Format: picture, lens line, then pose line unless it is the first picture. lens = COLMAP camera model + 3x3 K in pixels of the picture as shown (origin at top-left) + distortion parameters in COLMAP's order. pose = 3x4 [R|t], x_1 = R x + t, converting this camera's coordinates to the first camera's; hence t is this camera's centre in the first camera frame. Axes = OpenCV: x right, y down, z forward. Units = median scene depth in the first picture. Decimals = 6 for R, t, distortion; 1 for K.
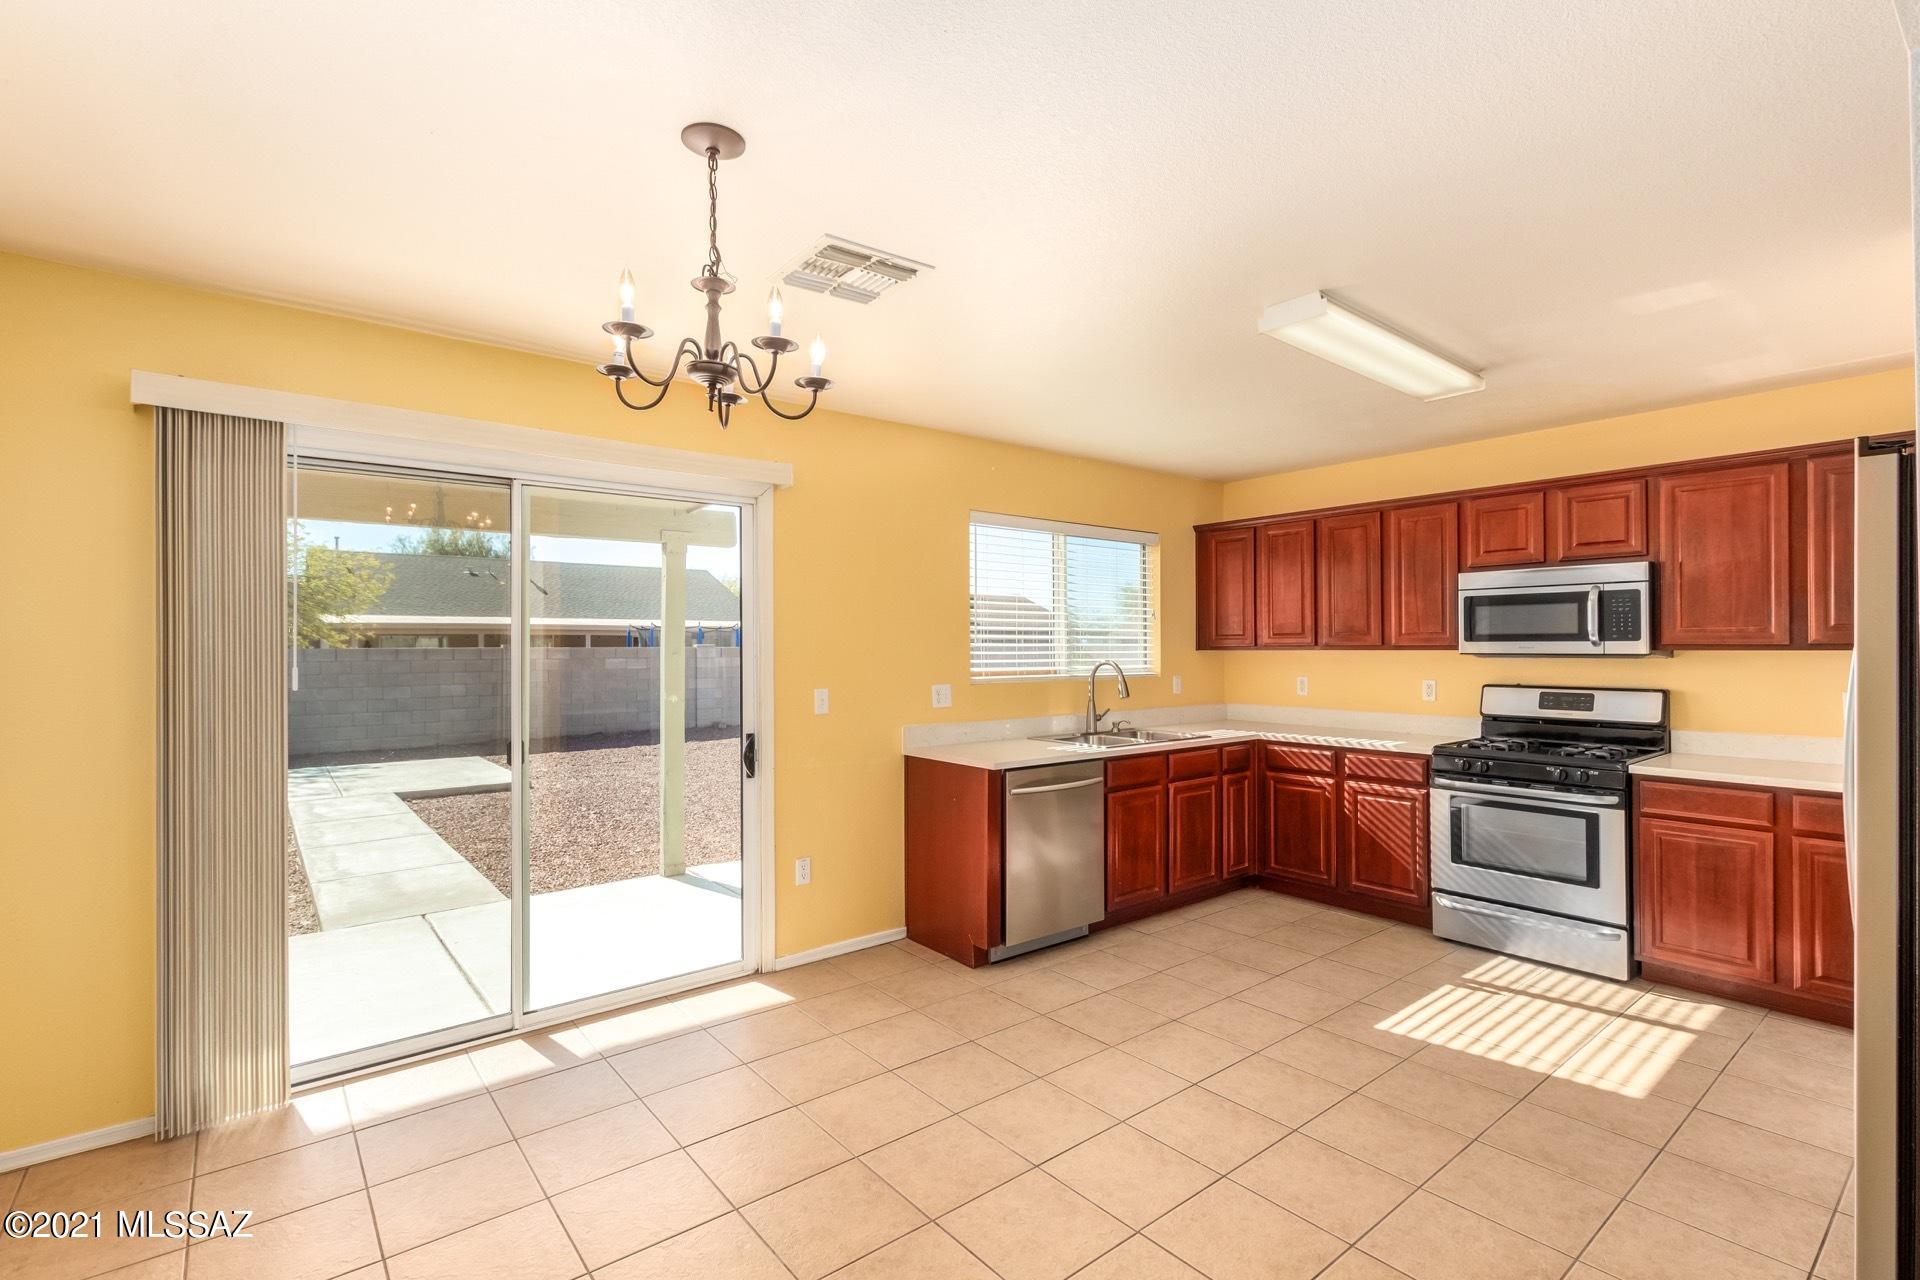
lens RADIAL K [[877.5, 0, 969.9], [0, 877.5, 644.6], [0, 0, 1]] dist [0.002734, -0.000059]
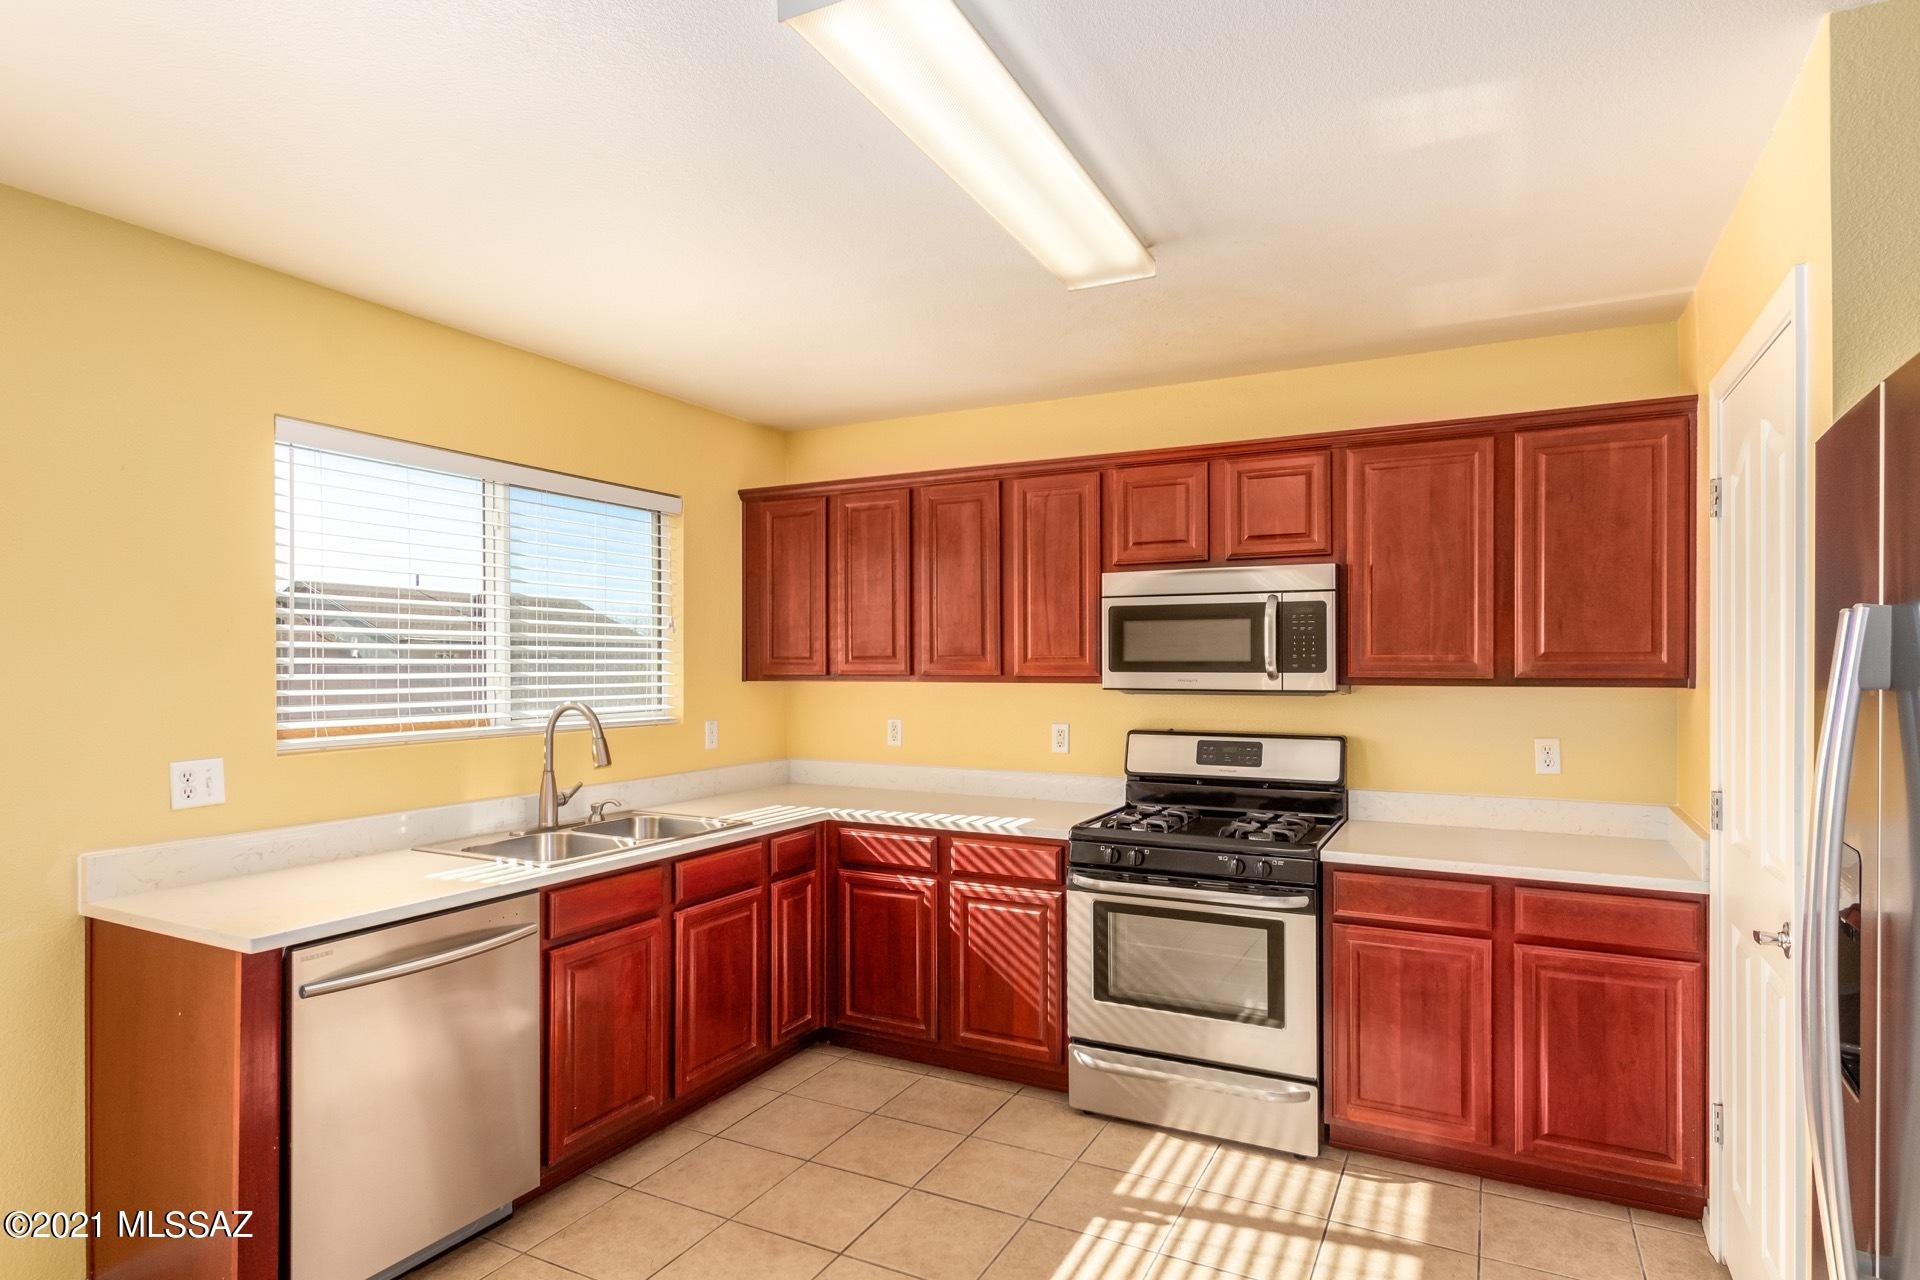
lens RADIAL K [[1037.4, 0, 962.6], [0, 1037.4, 666.2], [0, 0, 1]] dist [-0.003347, 0.018189]
pose [[0.916405, 0.001040, 0.400251, 0.127486], [-0.003103, 0.999985, 0.004506, -0.010788], [-0.400240, -0.005371, 0.916394, 0.291970]]
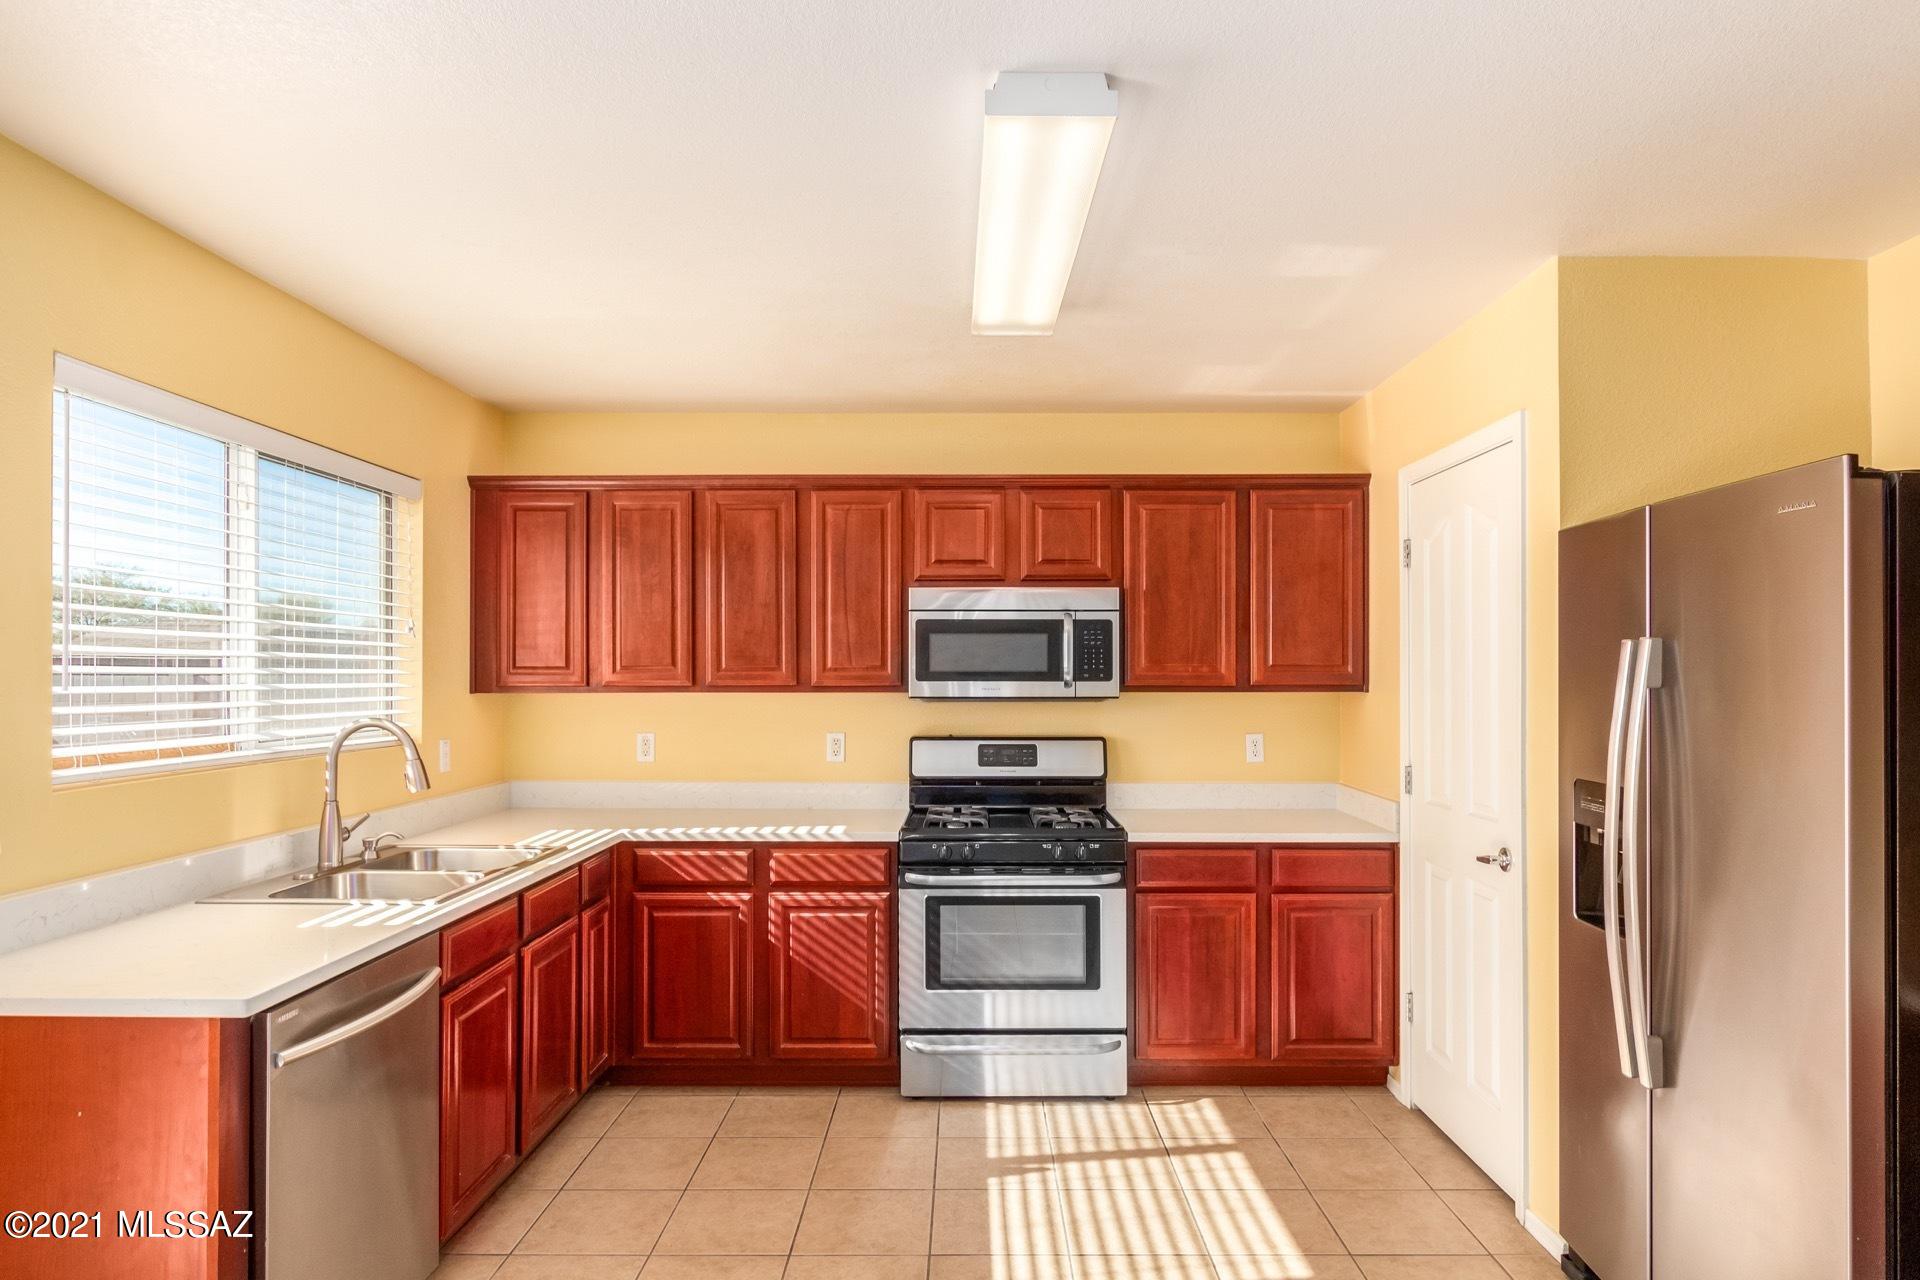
lens RADIAL K [[1116.3, 0, 968.5], [0, 1116.3, 669.0], [0, 0, 1]] dist [-0.002860, 0.000433]
pose [[0.636093, 0.006194, 0.771587, -0.127372], [-0.003753, 0.999981, -0.004934, -0.008880], [-0.771603, 0.000243, 0.636105, 0.369381]]
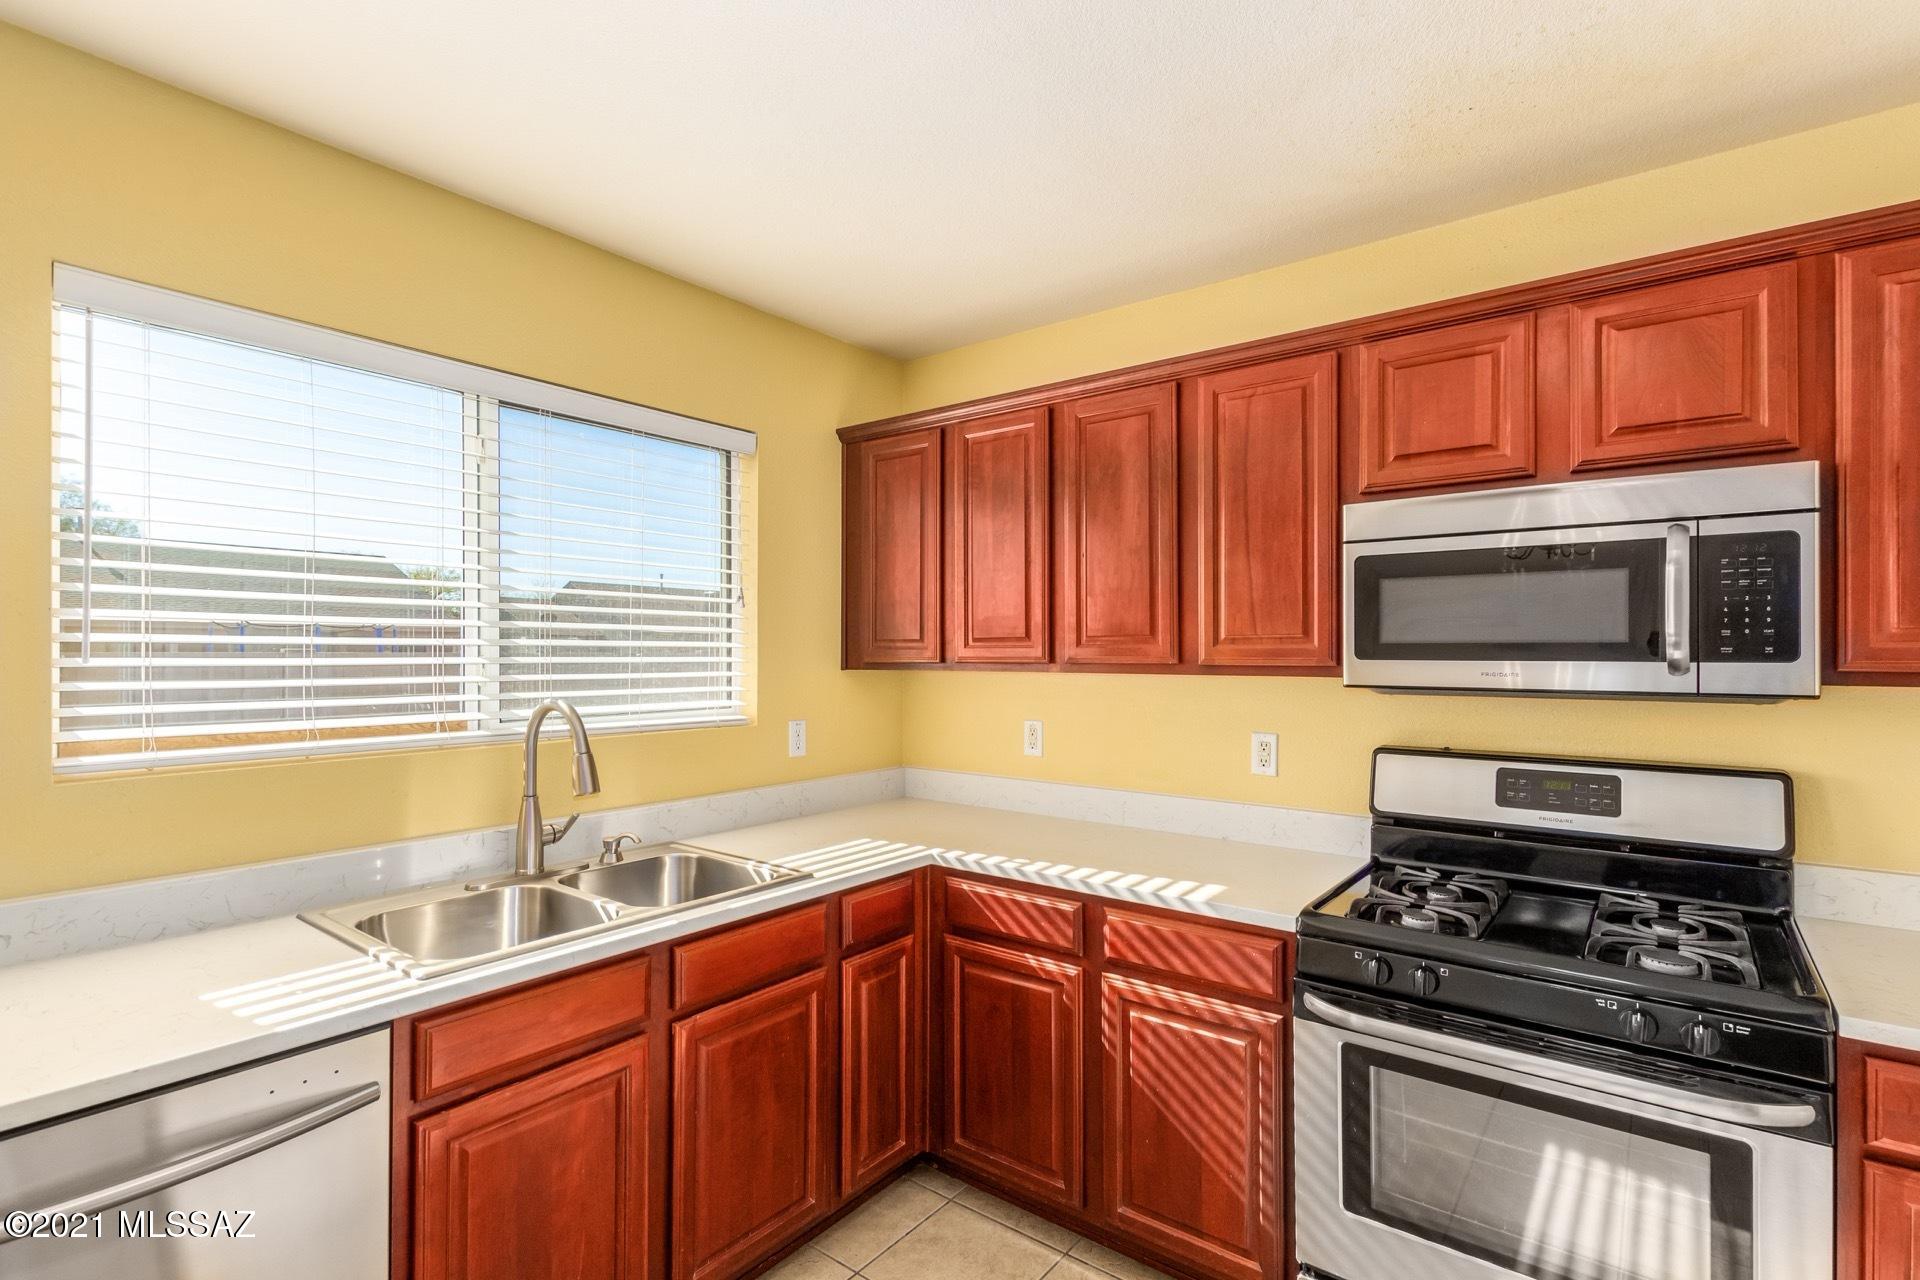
lens RADIAL K [[917.9, 0, 962.8], [0, 917.9, 649.1], [0, 0, 1]] dist [0.028086, -0.013898]
pose [[0.973259, 0.005153, 0.229654, 0.262405], [-0.005055, 0.999987, -0.001013, -0.006787], [-0.229656, -0.000175, 0.973272, 0.588588]]
